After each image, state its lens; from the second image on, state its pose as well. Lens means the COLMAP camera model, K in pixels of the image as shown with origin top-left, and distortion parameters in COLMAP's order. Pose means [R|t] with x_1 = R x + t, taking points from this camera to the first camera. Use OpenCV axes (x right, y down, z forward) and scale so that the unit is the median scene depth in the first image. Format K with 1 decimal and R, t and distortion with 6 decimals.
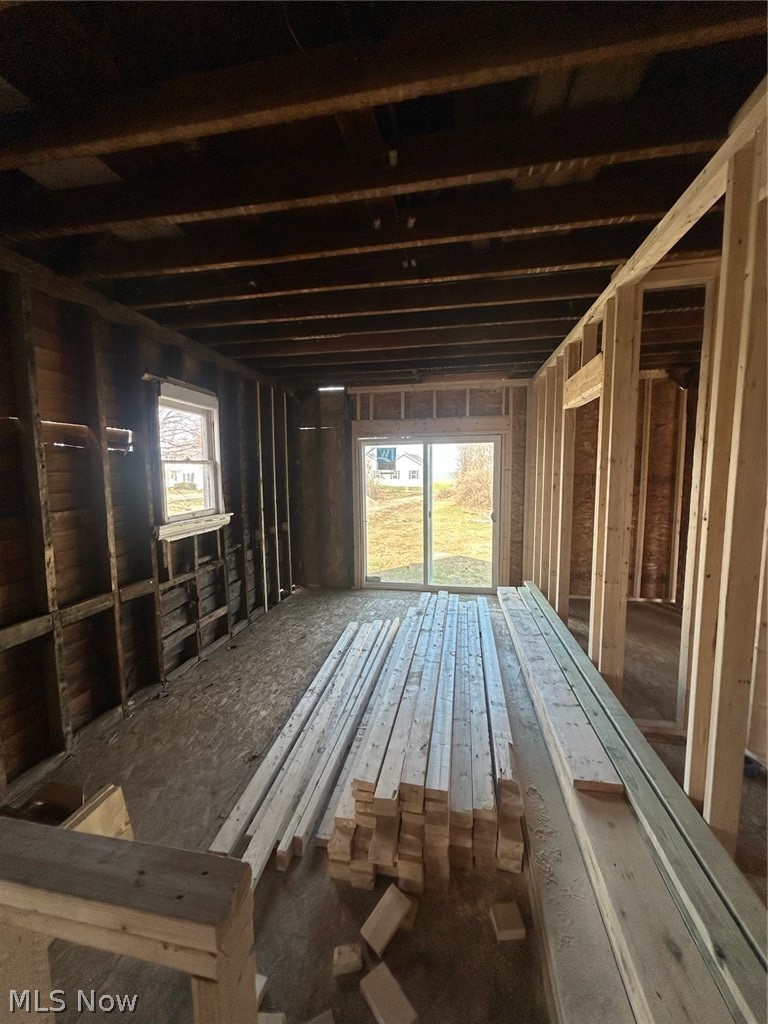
lens RADIAL K [[411.9, 0, 375.1], [0, 411.9, 514.6], [0, 0, 1]] dist [0.000822, 0.000002]
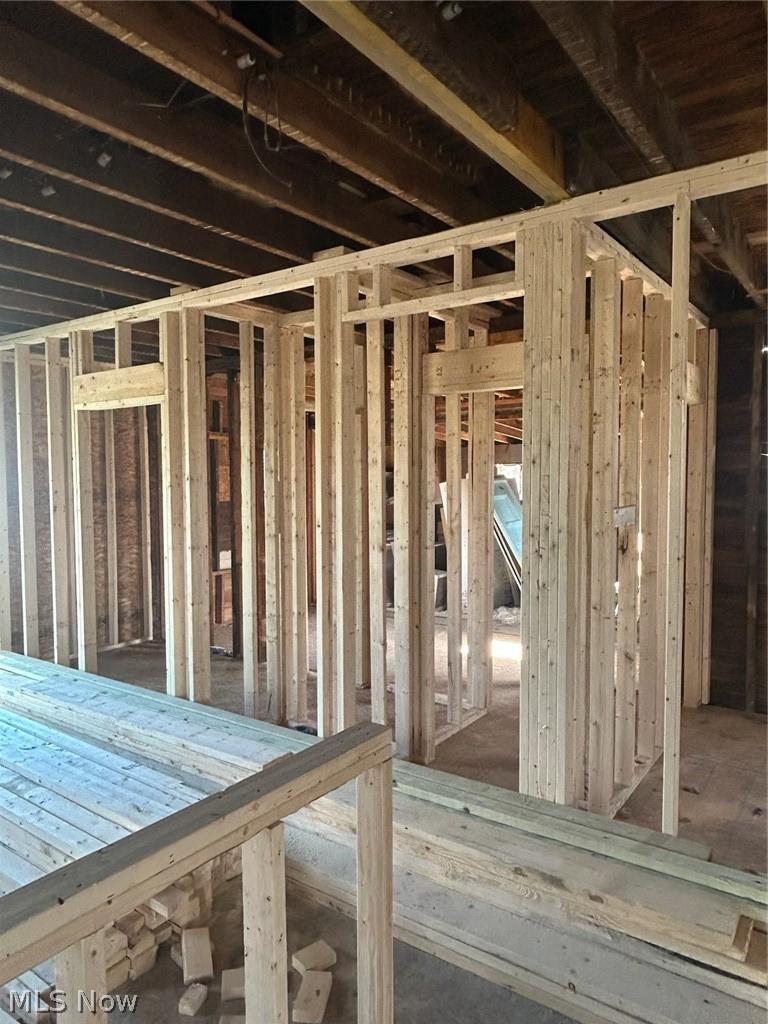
lens RADIAL K [[689.9, 0, 384.3], [0, 689.9, 511.6], [0, 0, 1]] dist [0.000027, 0.000170]
pose [[0.418788, -0.040731, 0.907170, -0.356999], [0.094224, 0.995550, 0.001201, -0.005352], [-0.903182, 0.084974, 0.420762, -0.049778]]
